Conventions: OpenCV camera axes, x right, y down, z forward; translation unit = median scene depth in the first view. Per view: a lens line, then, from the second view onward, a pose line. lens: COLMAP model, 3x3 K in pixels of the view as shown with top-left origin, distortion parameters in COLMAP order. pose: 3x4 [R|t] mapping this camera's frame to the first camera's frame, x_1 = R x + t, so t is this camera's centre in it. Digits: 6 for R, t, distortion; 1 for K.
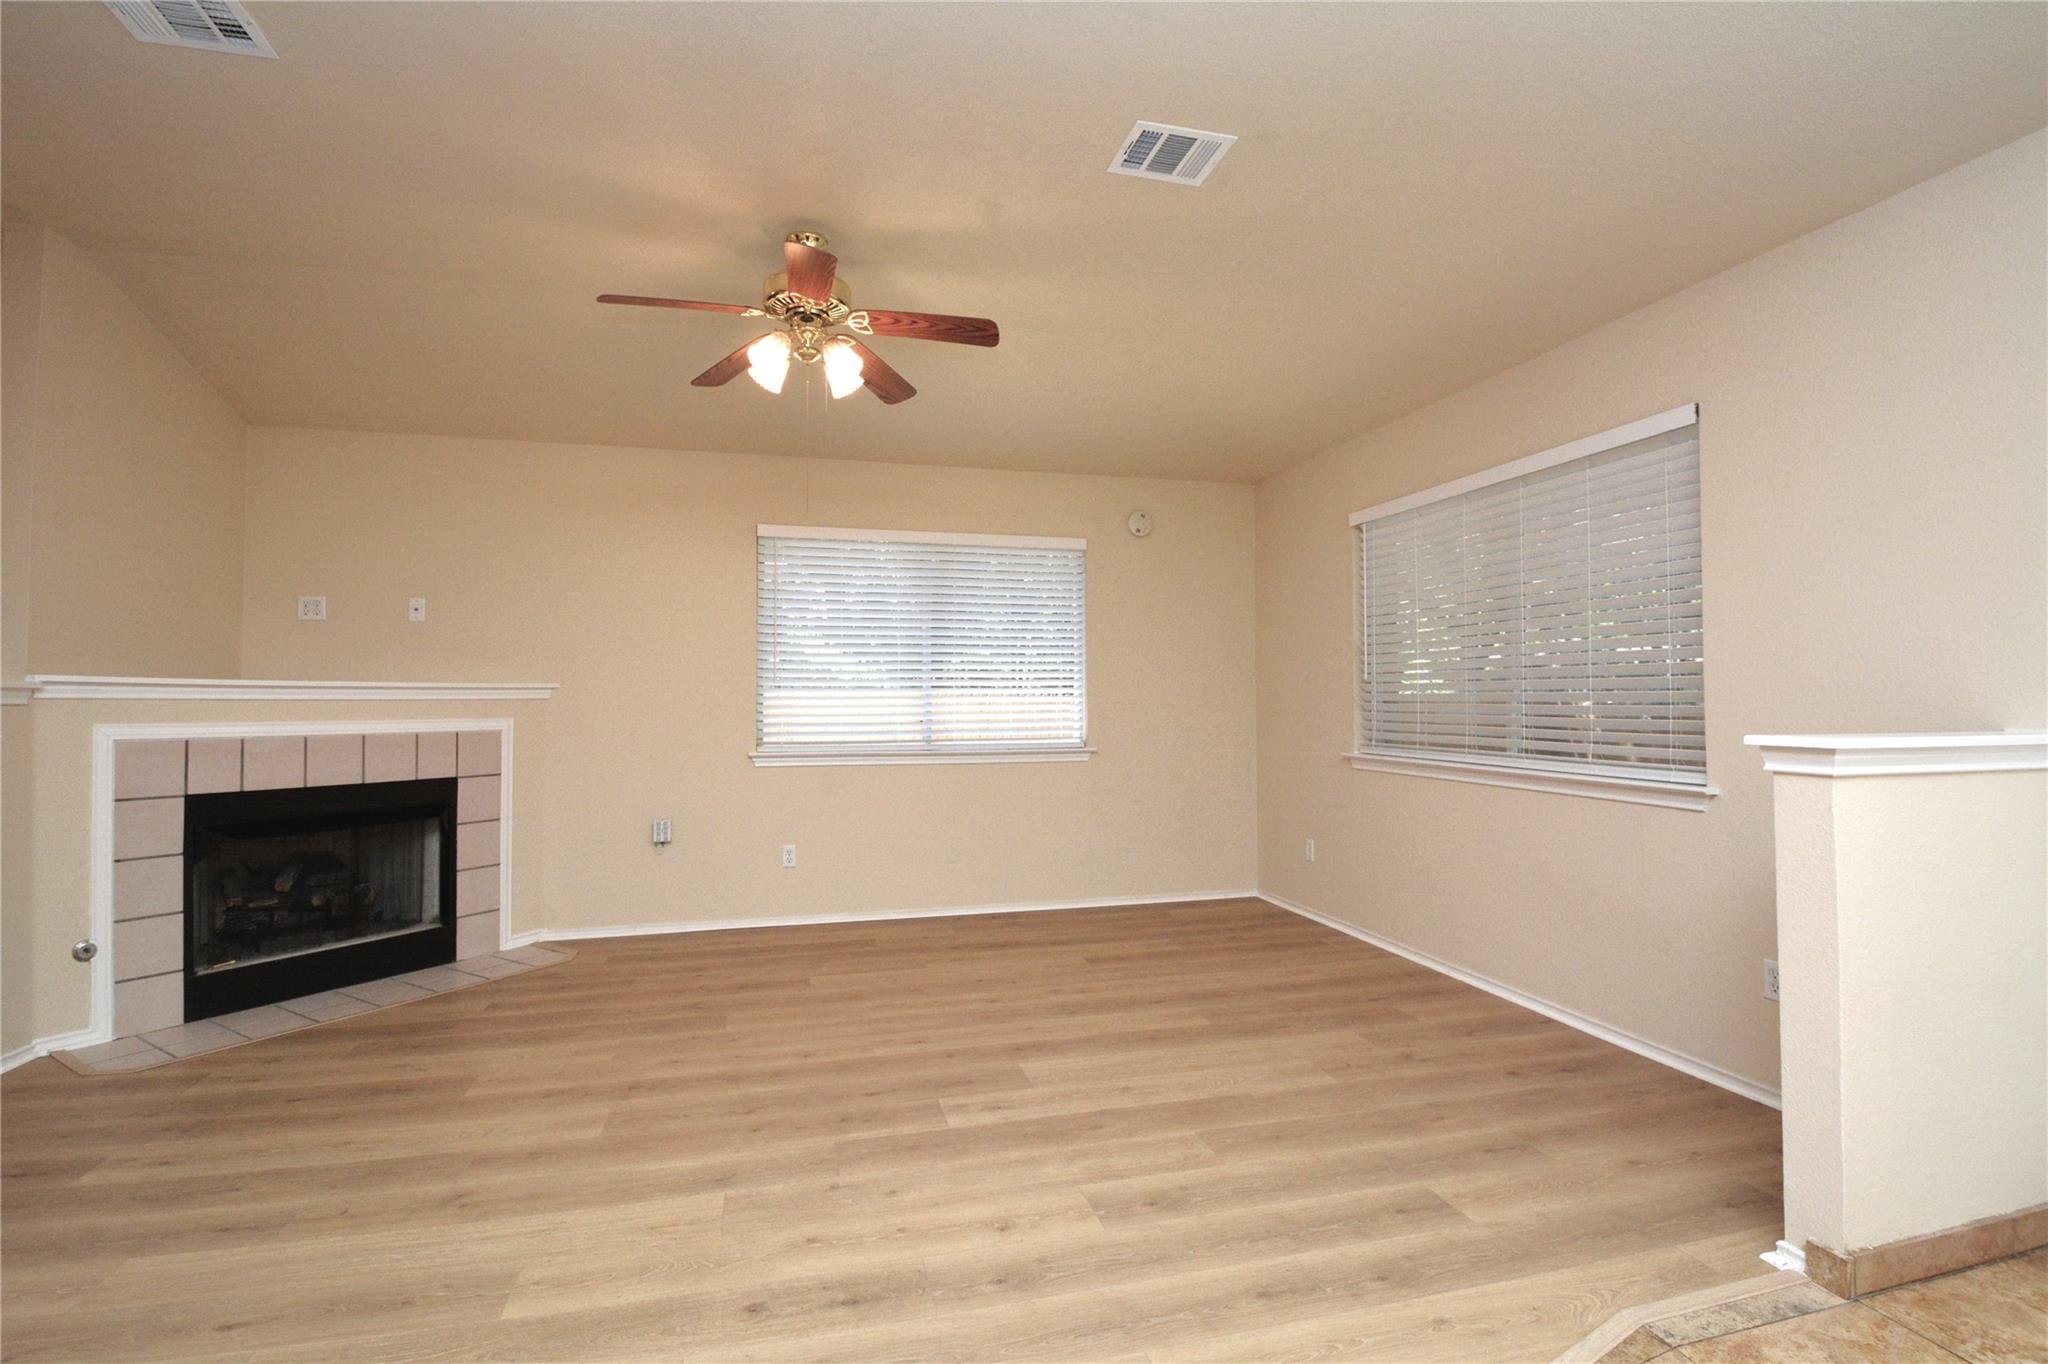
lens RADIAL K [[949.4, 0, 1021.5], [0, 949.4, 678.7], [0, 0, 1]] dist [0.022105, -0.028773]
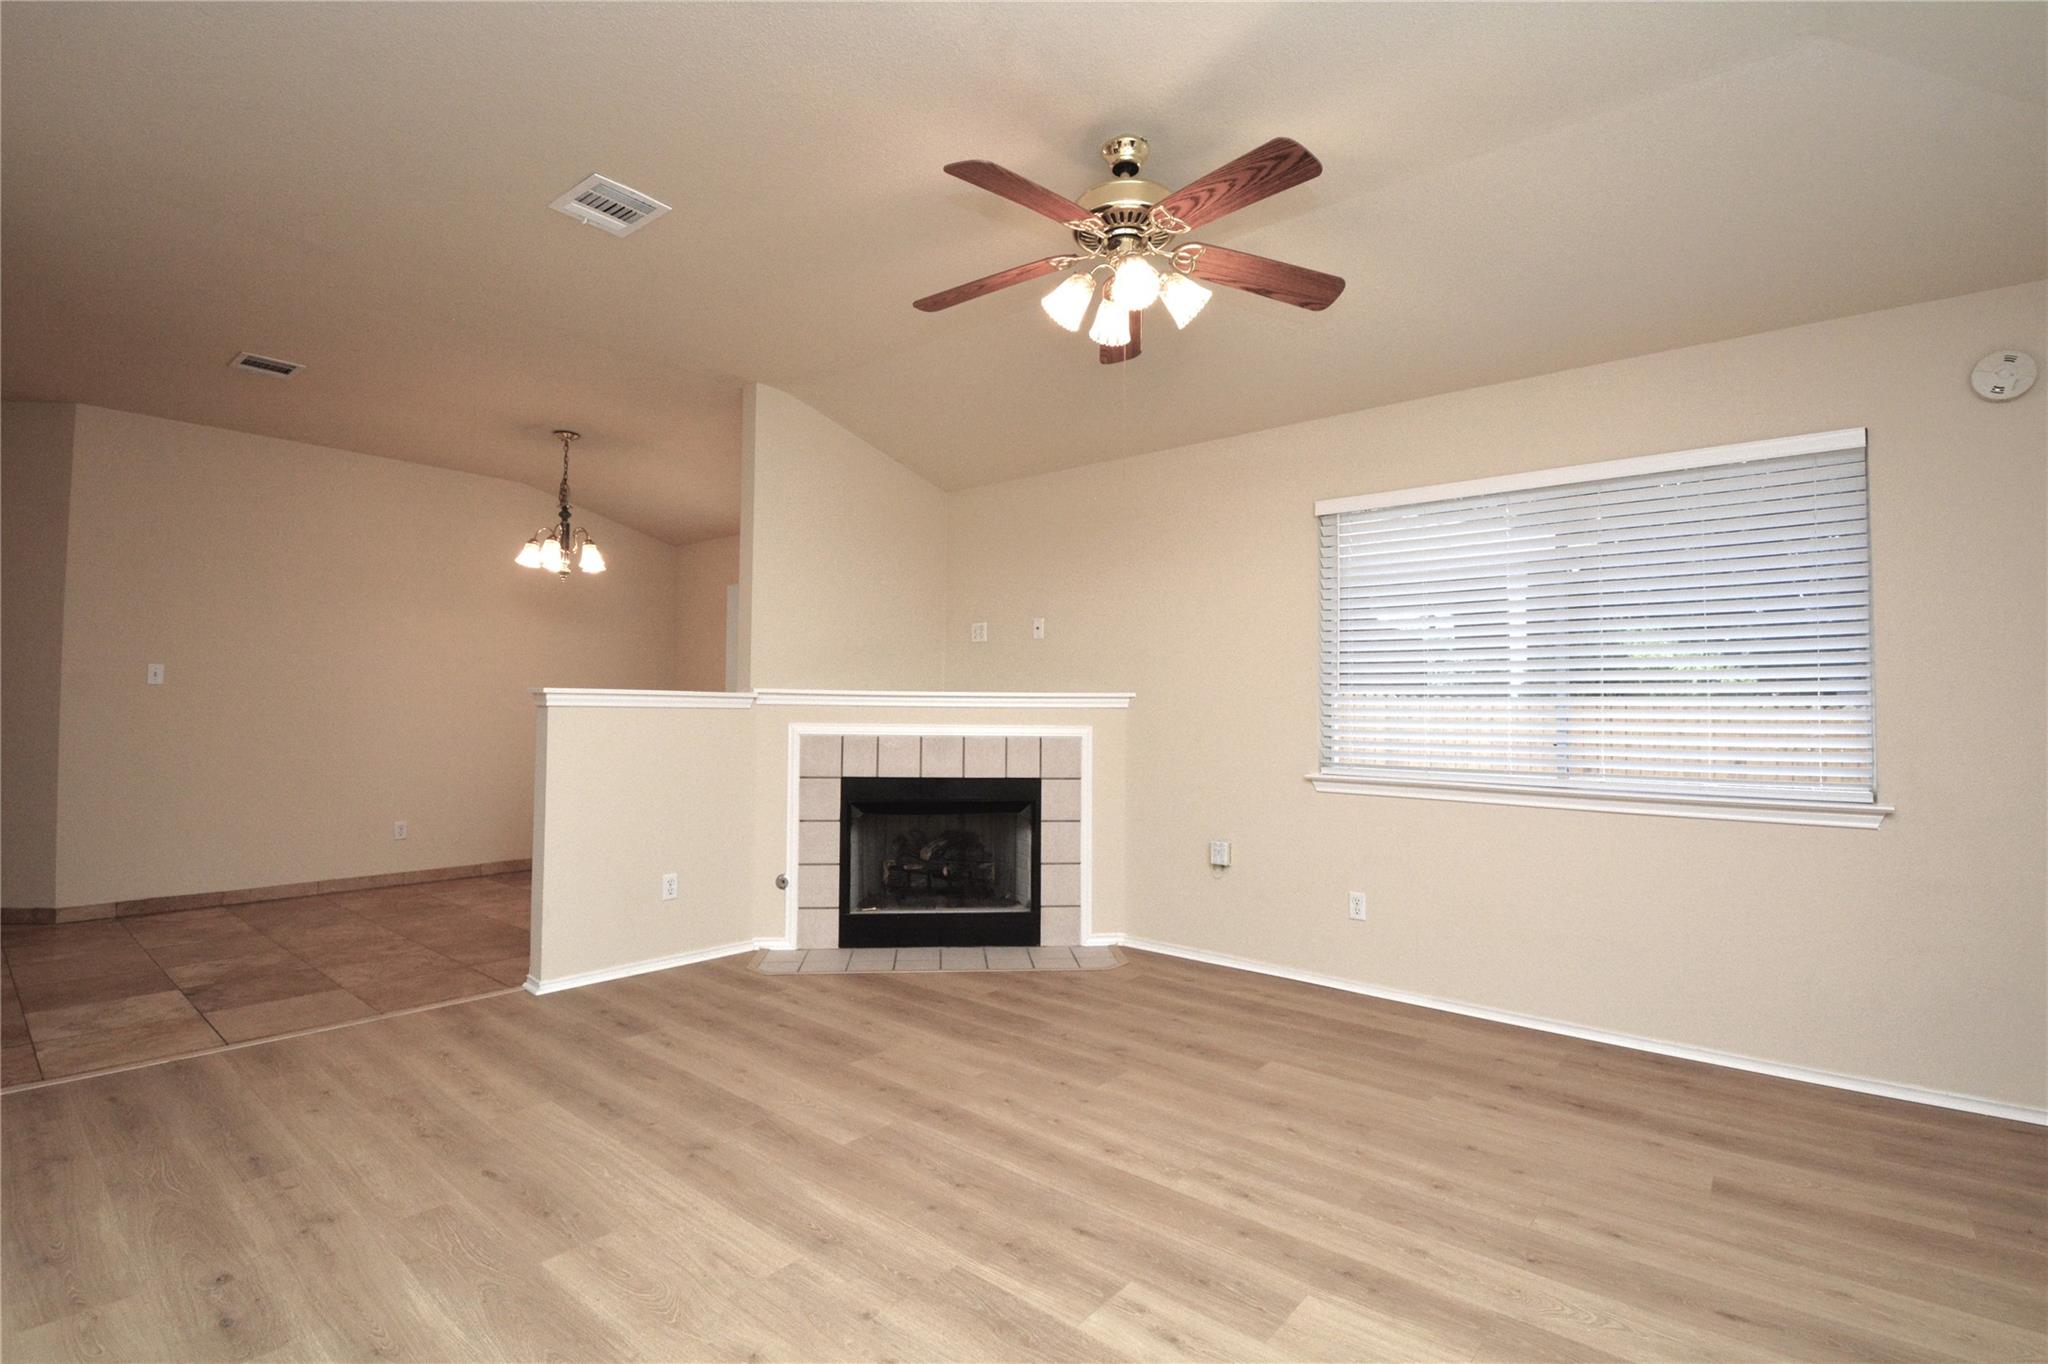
lens RADIAL K [[949.4, 0, 1021.5], [0, 949.4, 678.7], [0, 0, 1]] dist [0.022105, -0.028773]
pose [[0.570730, -0.018217, -0.820936, 0.354664], [0.007902, 0.999829, -0.016693, 0.007613], [0.821100, 0.003040, 0.570777, 0.420587]]
